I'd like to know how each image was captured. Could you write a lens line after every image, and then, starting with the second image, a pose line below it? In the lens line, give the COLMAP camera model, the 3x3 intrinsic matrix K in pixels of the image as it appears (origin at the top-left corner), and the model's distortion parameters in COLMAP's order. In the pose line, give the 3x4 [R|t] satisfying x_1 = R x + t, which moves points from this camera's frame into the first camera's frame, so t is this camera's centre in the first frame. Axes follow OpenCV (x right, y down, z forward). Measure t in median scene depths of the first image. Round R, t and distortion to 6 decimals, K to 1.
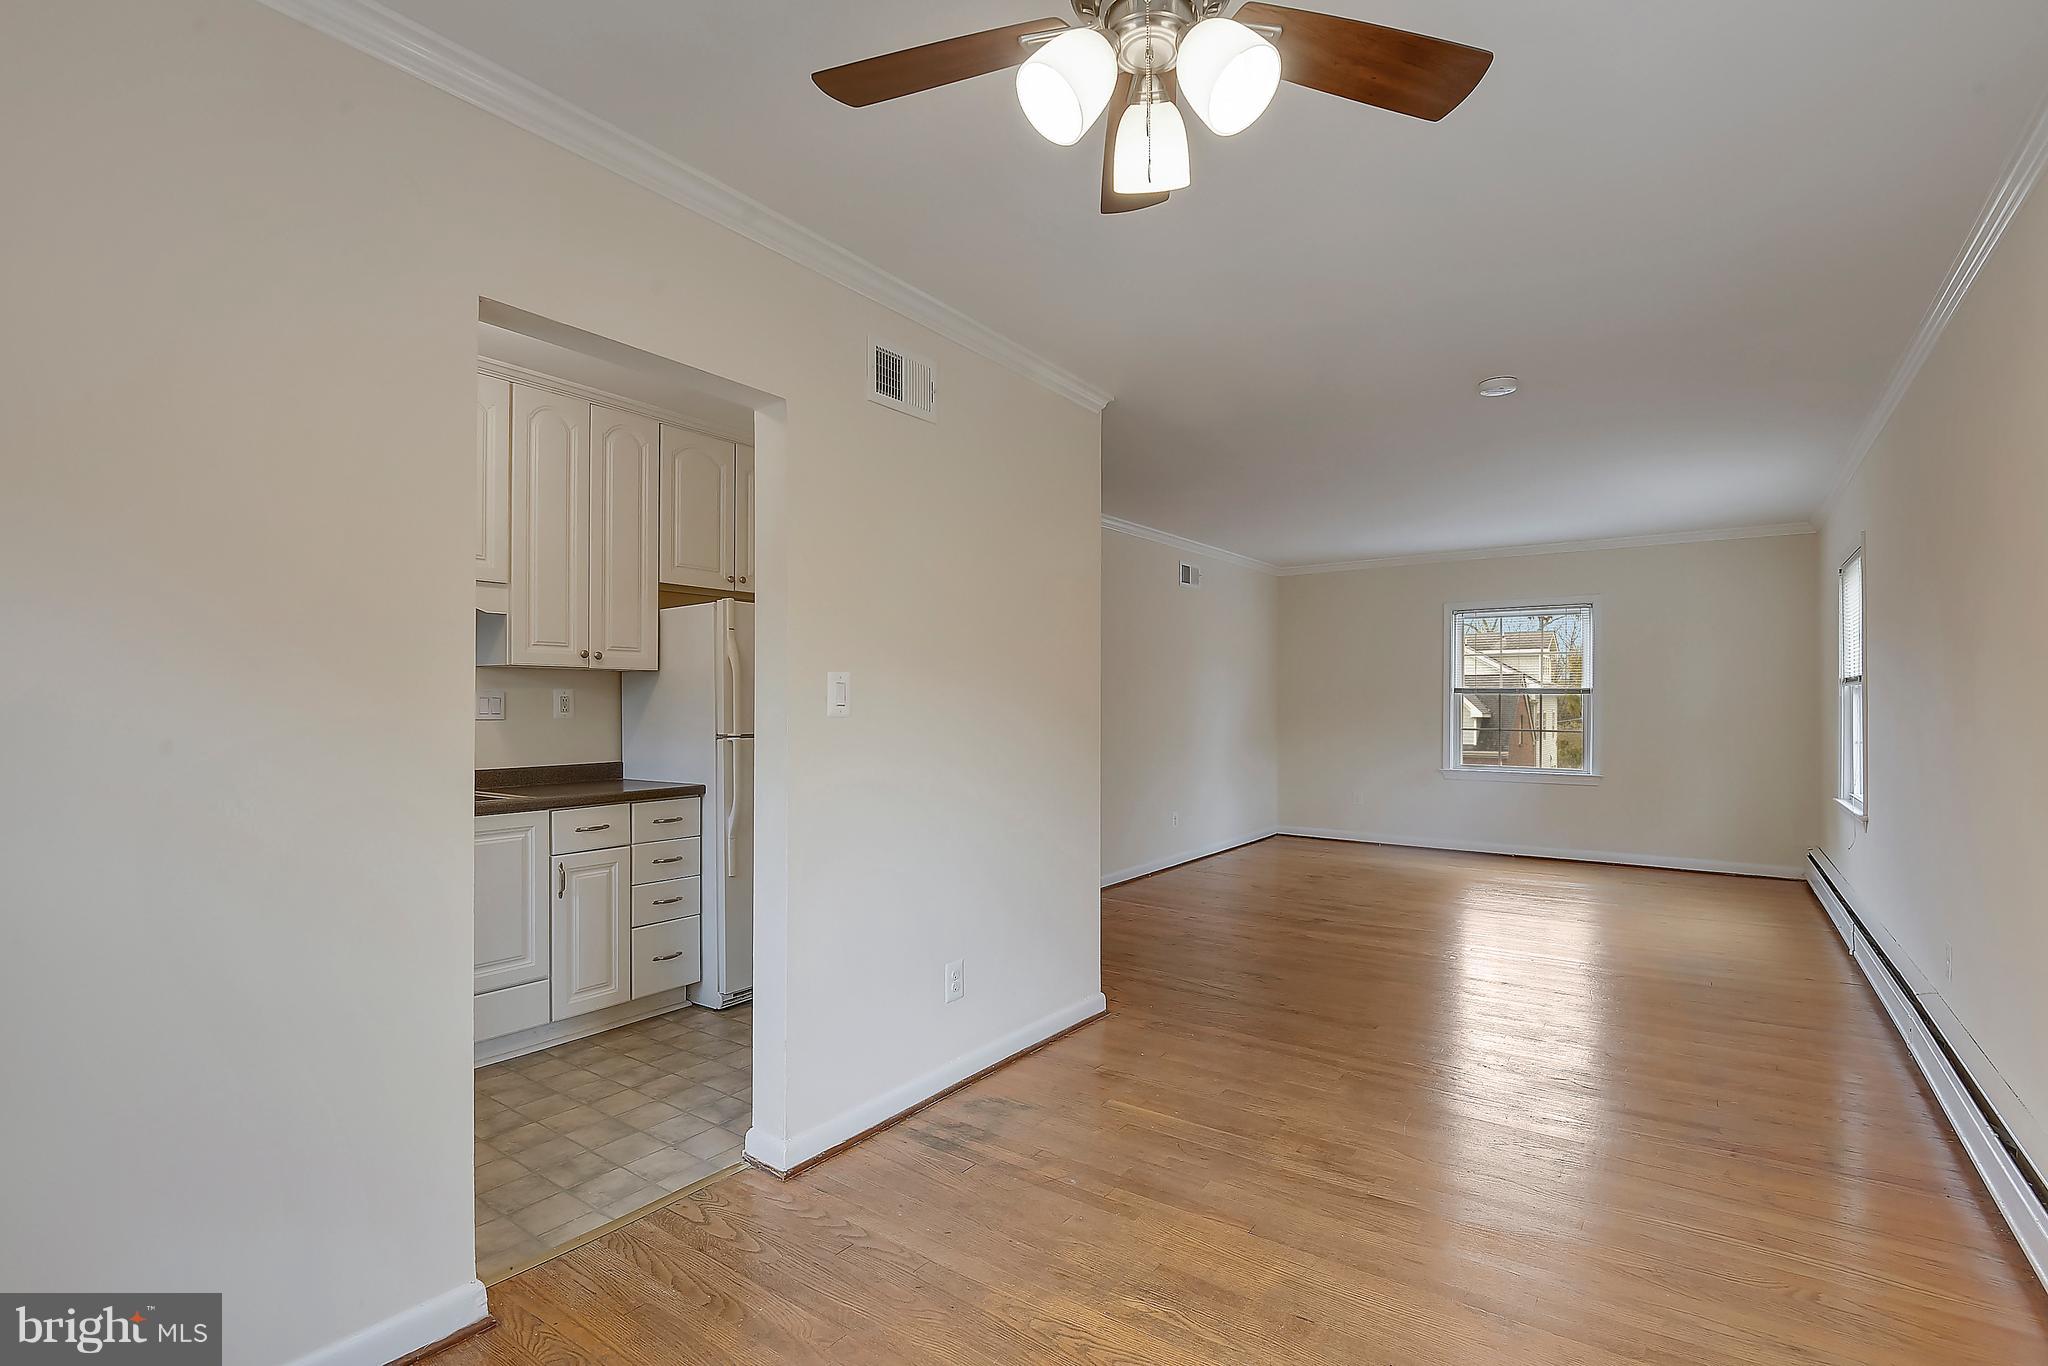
lens RADIAL K [[906.9, 0, 1022.2], [0, 906.9, 693.1], [0, 0, 1]] dist [0.000813, -0.035115]
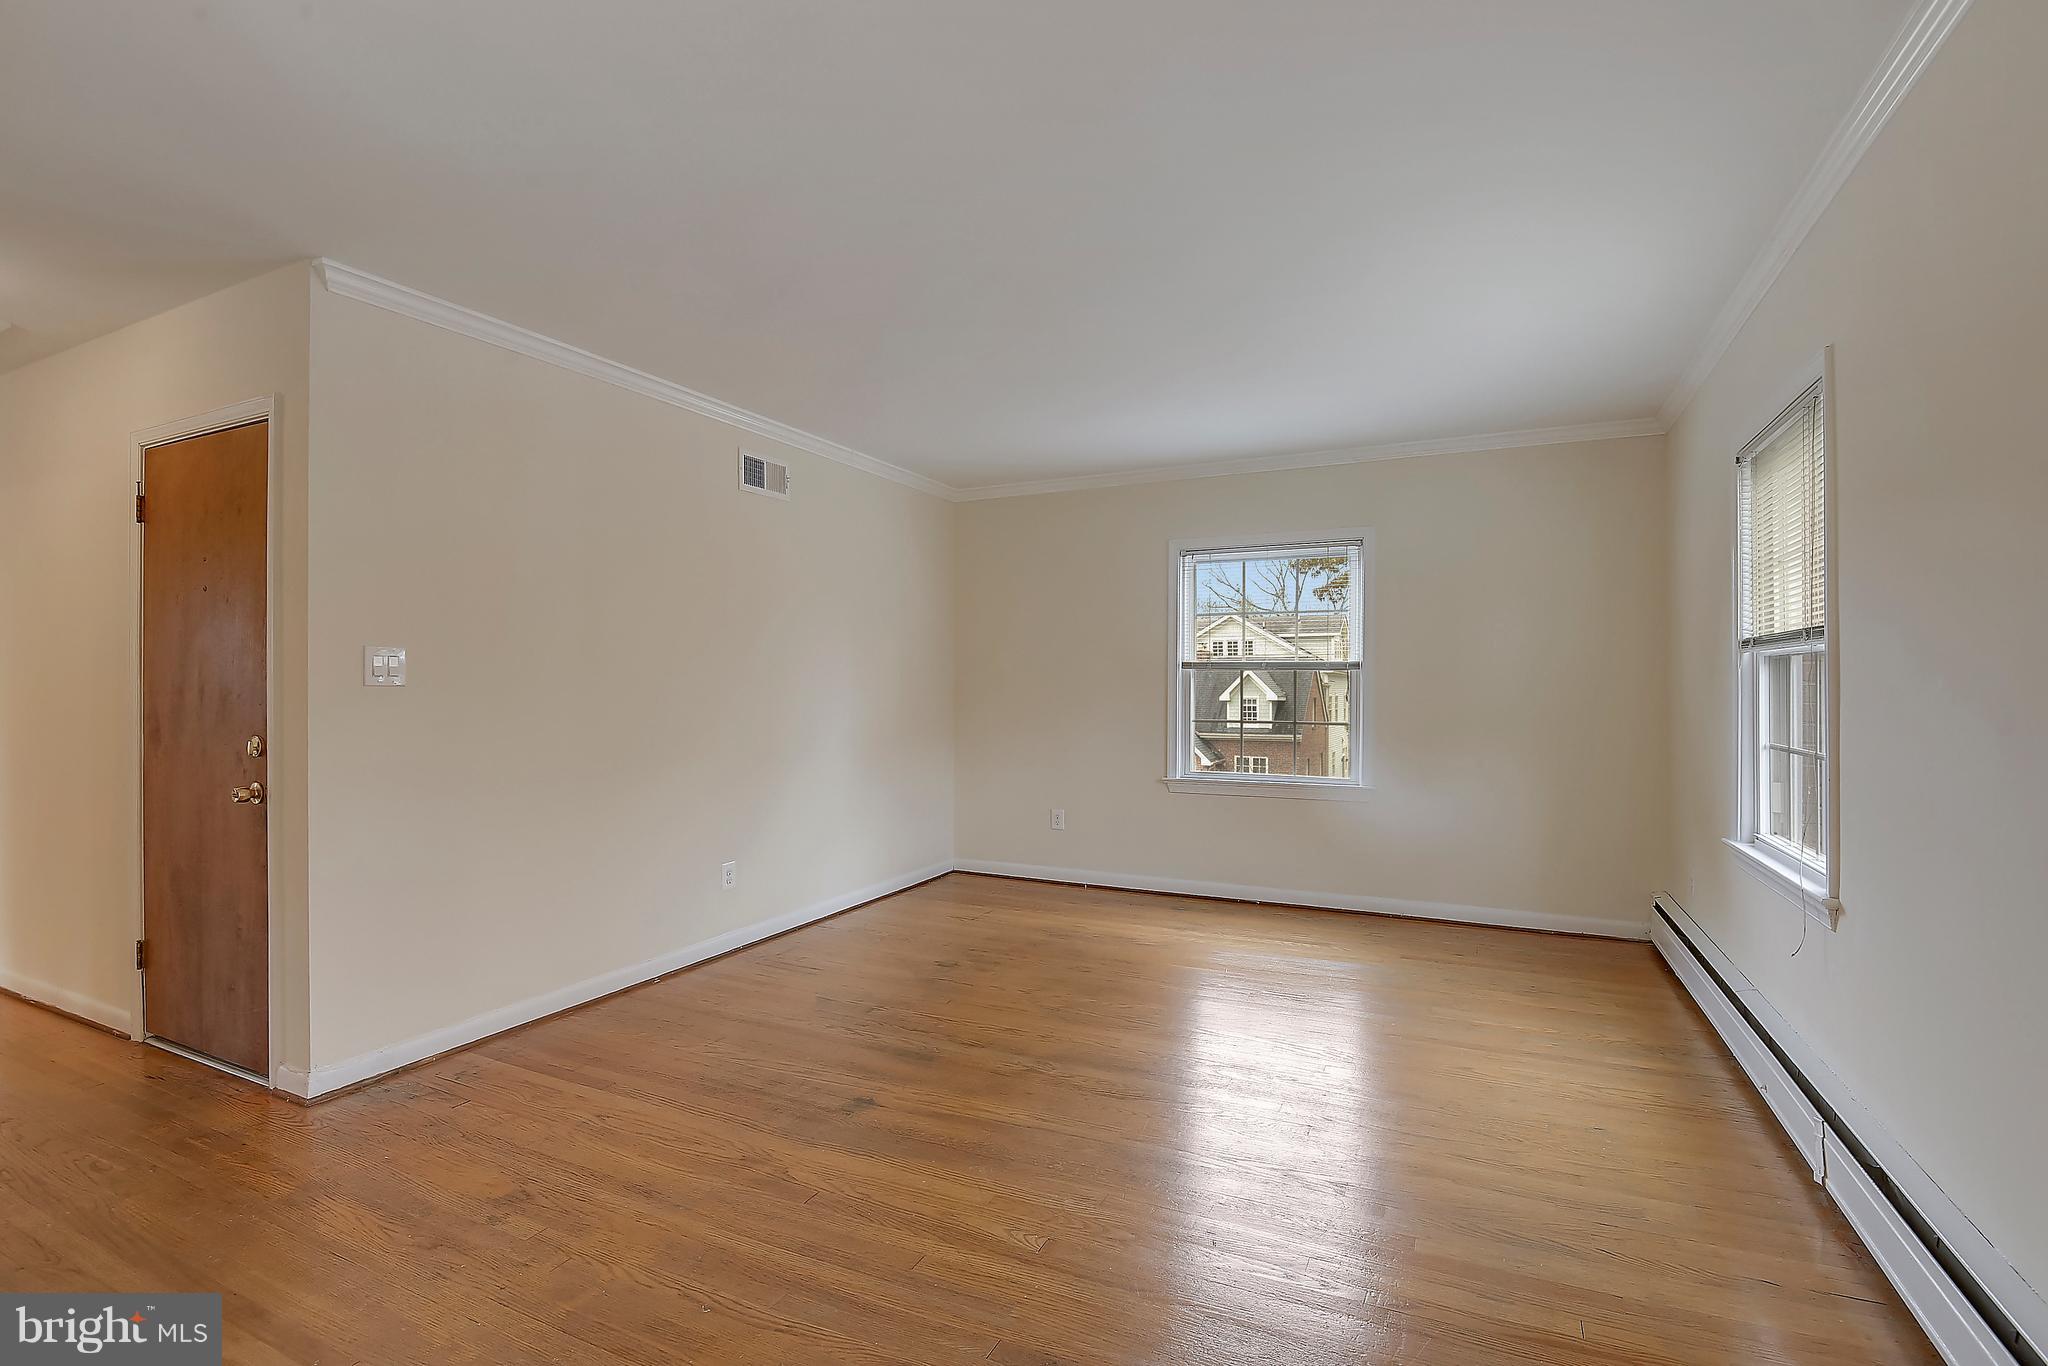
lens RADIAL K [[950.6, 0, 1029.0], [0, 950.6, 679.6], [0, 0, 1]] dist [0.000515, -0.000524]
pose [[0.978336, 0.001861, 0.207016, 0.227388], [-0.002815, 0.999987, 0.004311, 0.005306], [-0.207005, -0.004800, 0.978328, 0.332997]]
